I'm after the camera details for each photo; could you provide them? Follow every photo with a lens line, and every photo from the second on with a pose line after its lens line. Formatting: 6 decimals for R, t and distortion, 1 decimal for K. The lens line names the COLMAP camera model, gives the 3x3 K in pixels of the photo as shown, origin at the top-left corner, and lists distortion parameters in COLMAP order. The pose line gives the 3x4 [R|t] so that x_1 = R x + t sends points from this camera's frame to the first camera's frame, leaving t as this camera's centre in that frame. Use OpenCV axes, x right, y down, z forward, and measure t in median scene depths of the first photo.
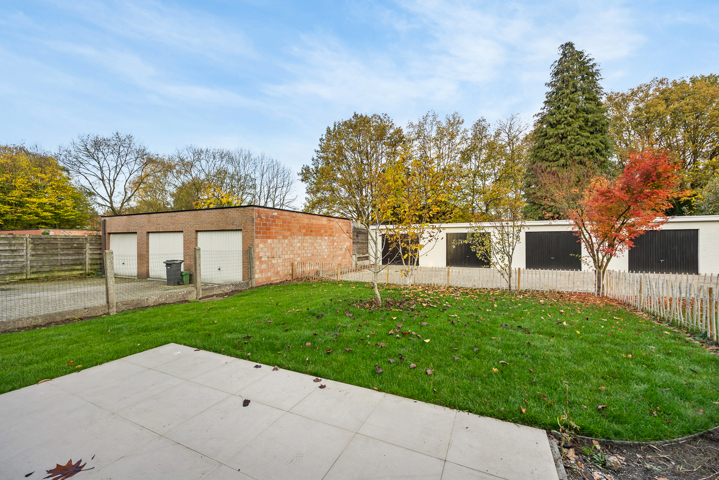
lens RADIAL K [[294.1, 0, 355.4], [0, 294.1, 241.8], [0, 0, 1]] dist [0.001279, -0.000089]
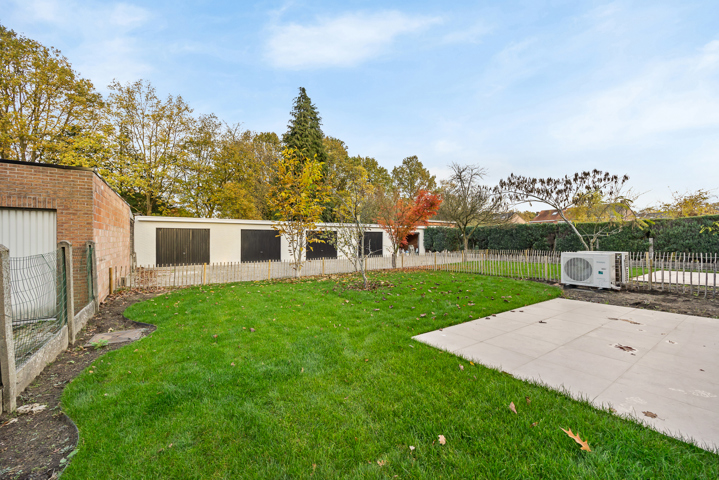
lens RADIAL K [[294.1, 0, 354.1], [0, 294.1, 242.0], [0, 0, 1]] dist [0.001279, -0.000089]
pose [[0.509527, -0.003693, 0.860447, -0.300641], [-0.004158, 0.999969, 0.006754, 0.004581], [-0.860444, -0.007019, 0.509496, 0.128569]]
